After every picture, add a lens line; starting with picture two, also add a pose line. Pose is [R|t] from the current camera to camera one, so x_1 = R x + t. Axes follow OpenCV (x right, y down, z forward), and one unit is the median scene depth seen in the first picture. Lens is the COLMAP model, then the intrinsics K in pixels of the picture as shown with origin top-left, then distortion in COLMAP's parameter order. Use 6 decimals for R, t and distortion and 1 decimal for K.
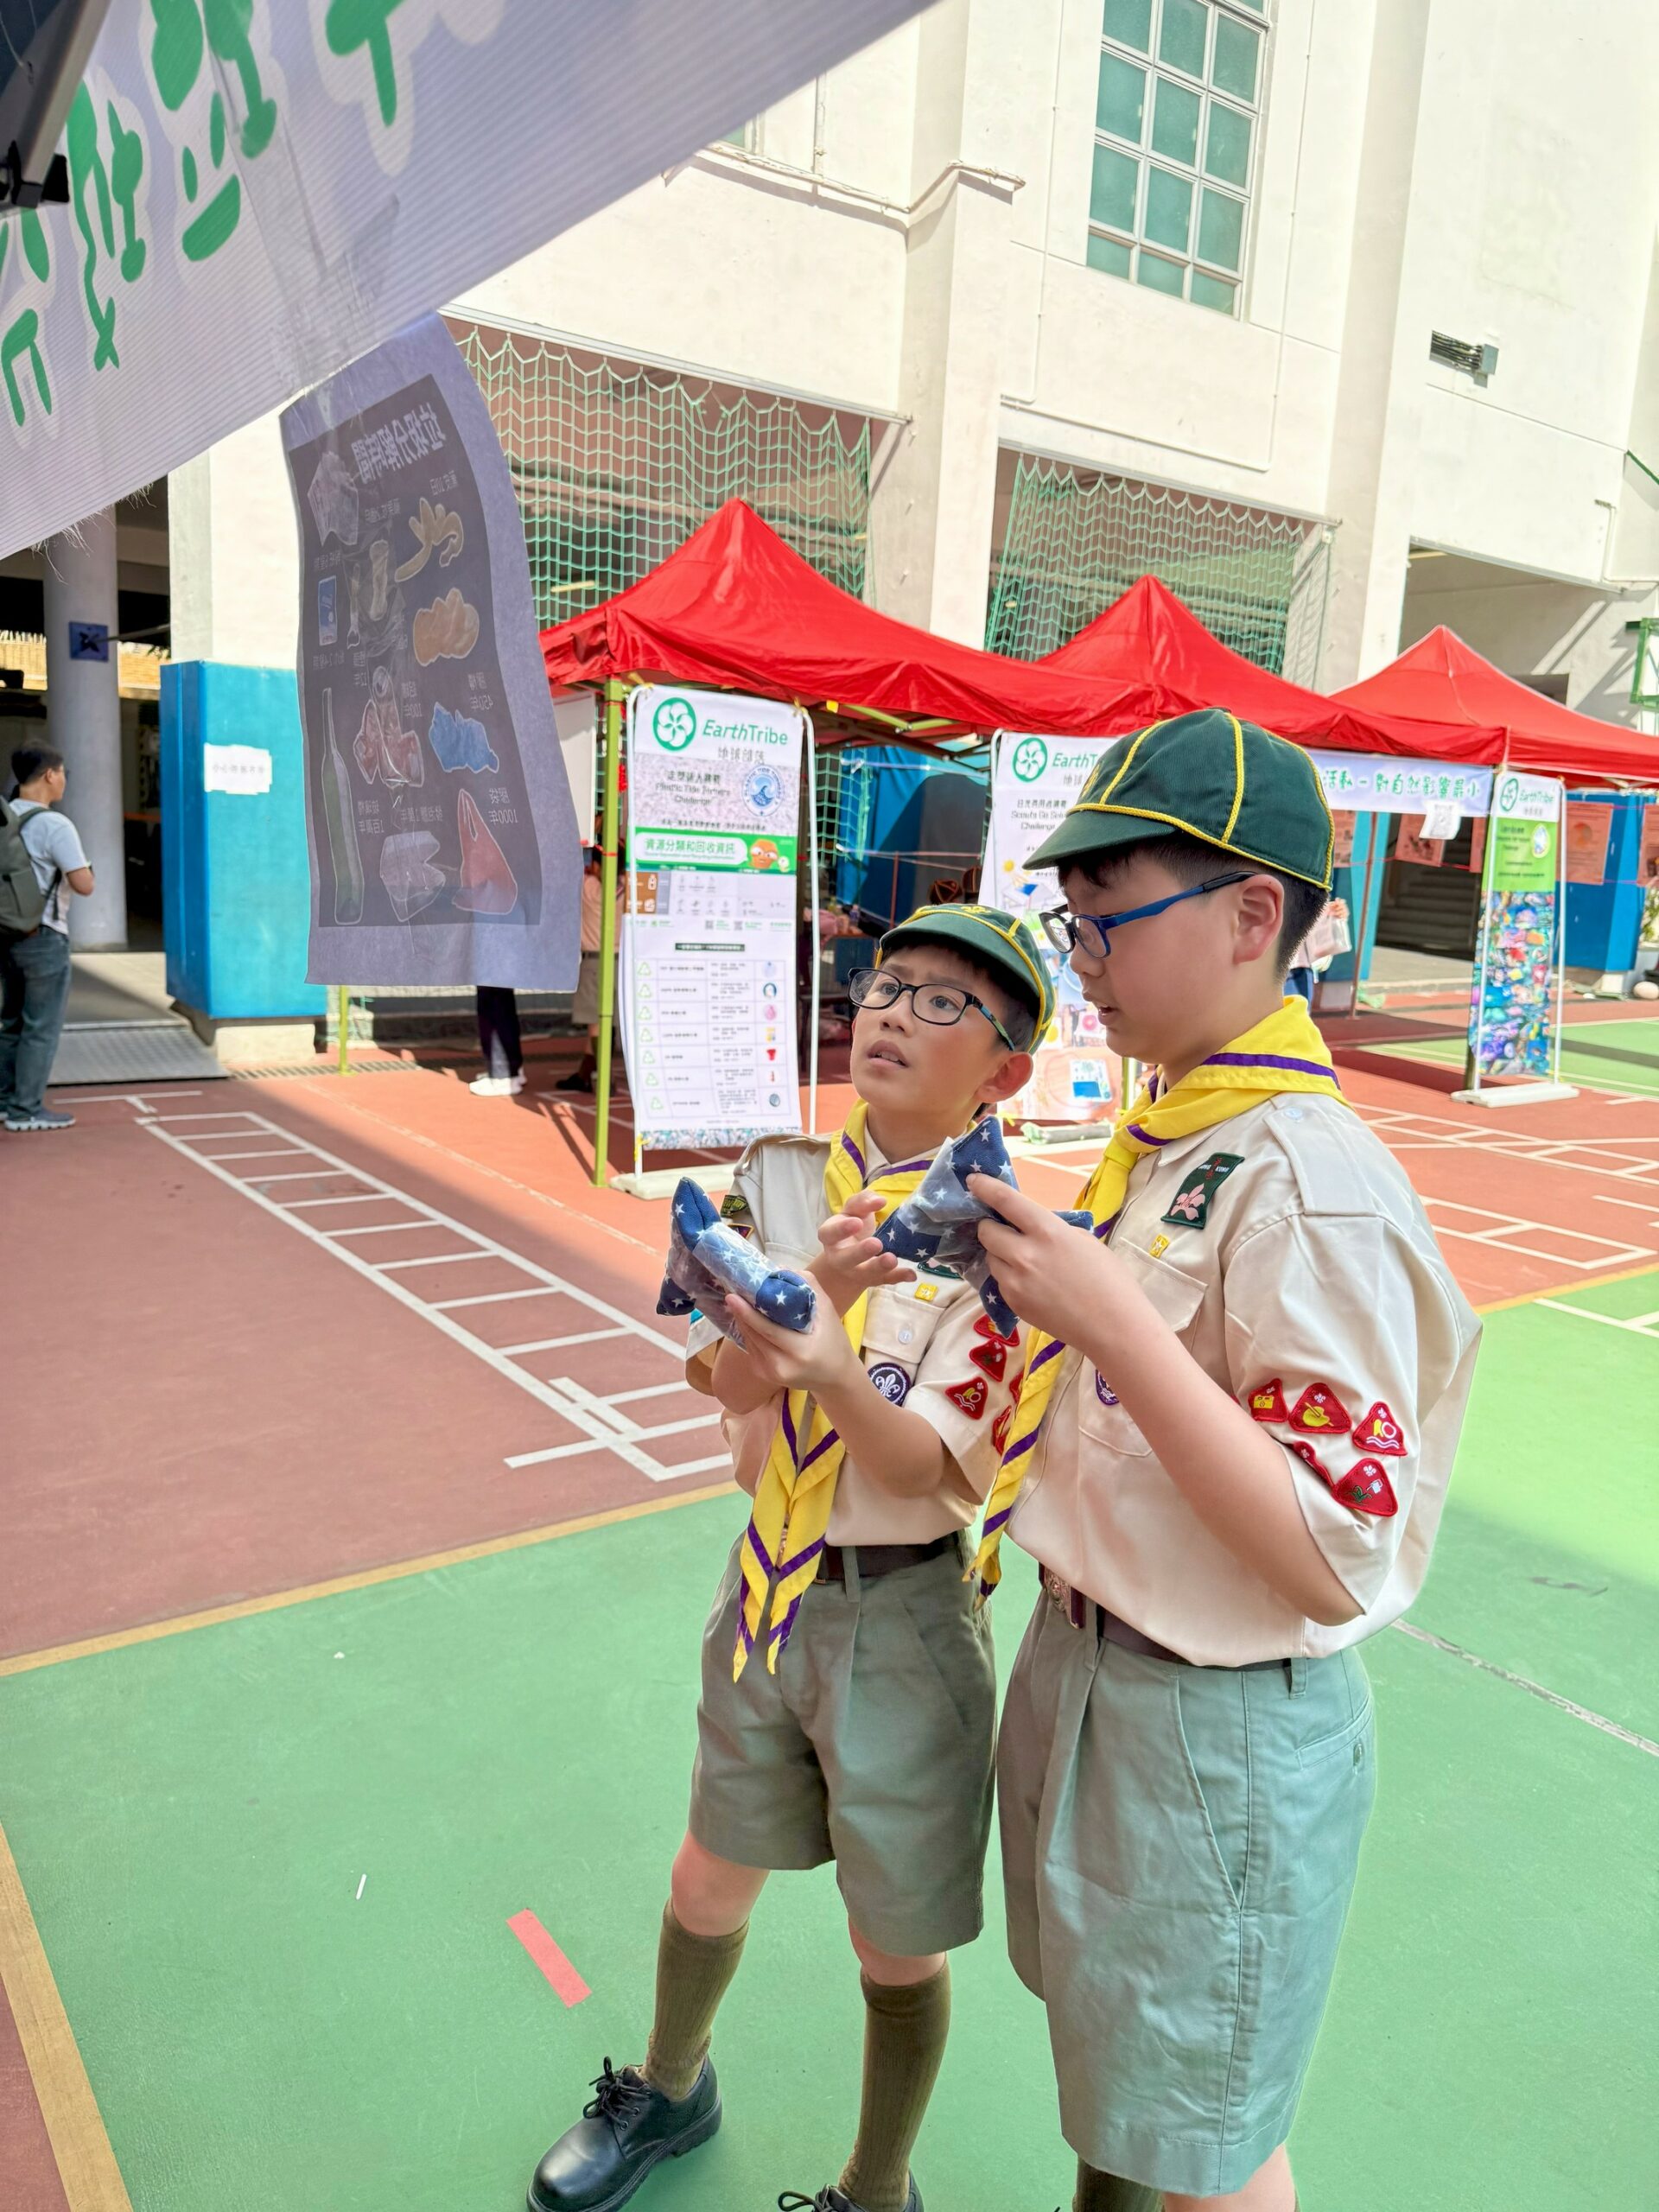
lens RADIAL K [[1572.7, 0, 814.8], [0, 1572.7, 1100.3], [0, 0, 1]] dist [0.224653, -0.380965]
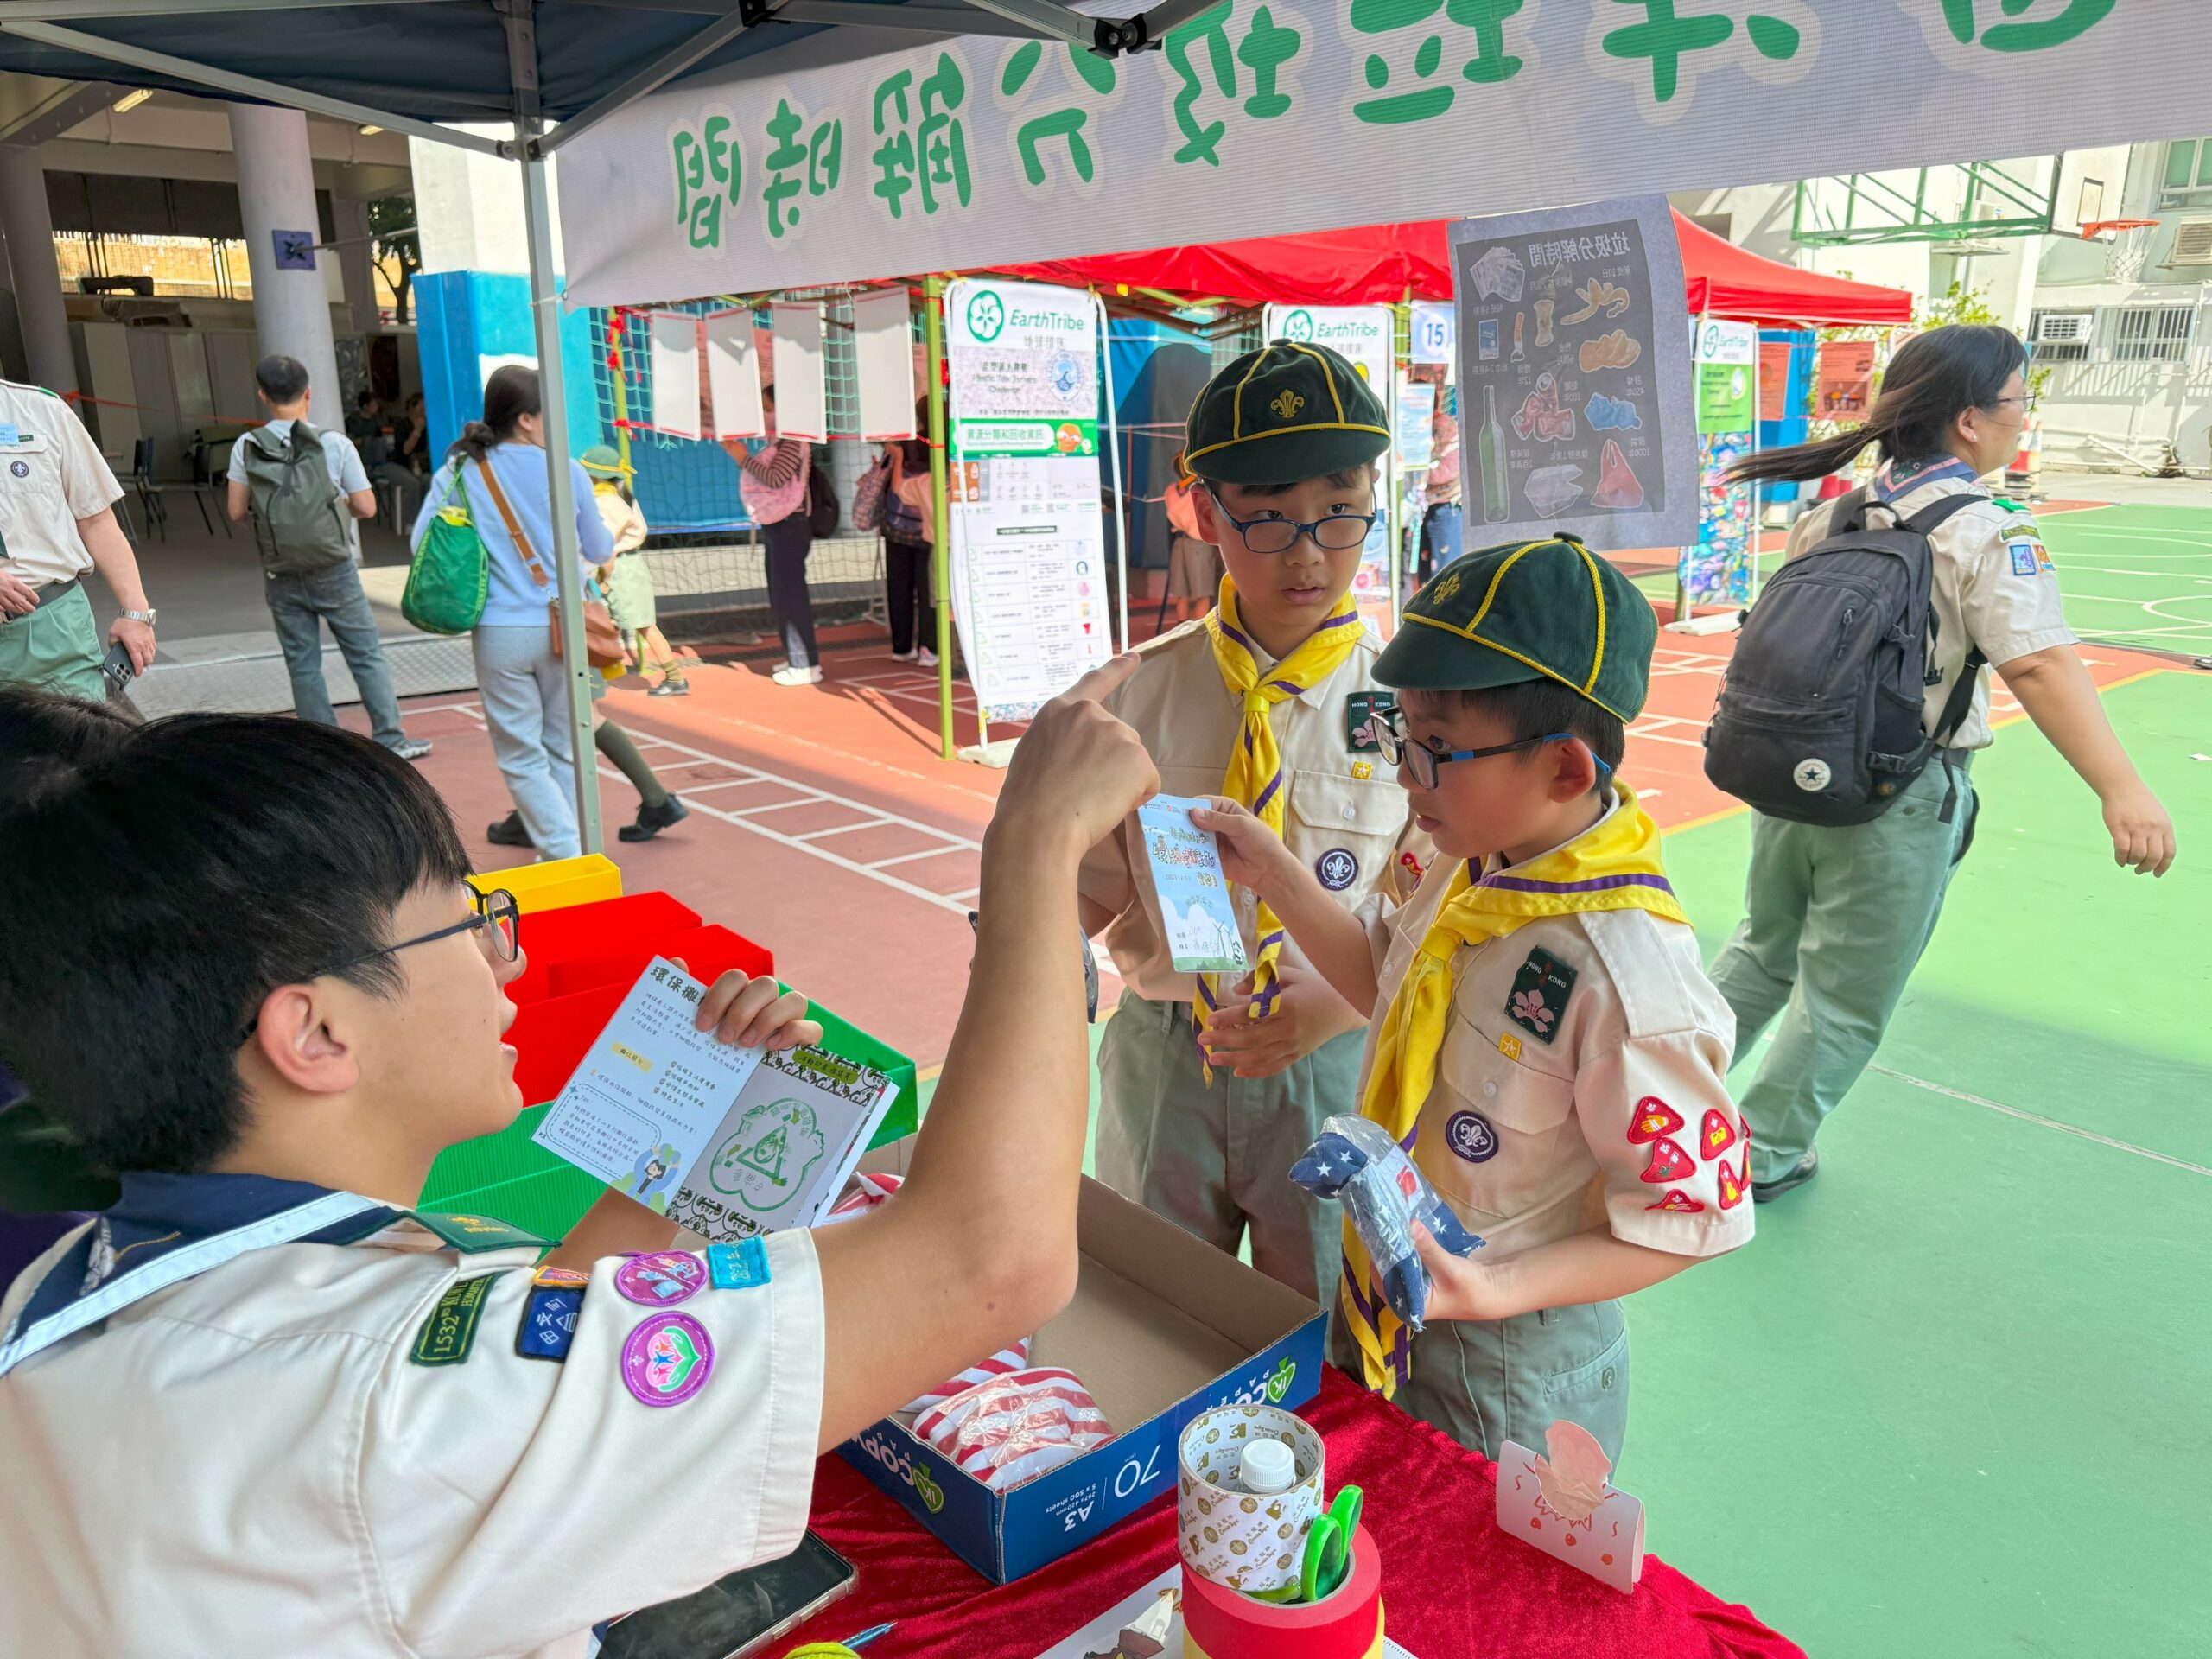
lens RADIAL K [[1572.7, 0, 1111.8], [0, 1572.7, 833.6], [0, 0, 1]] dist [0.224653, -0.380965]
pose [[0.994291, -0.072339, 0.078440, -0.105605], [0.064329, 0.992882, 0.100238, 0.003124], [-0.085132, -0.094620, 0.991867, -0.088849]]
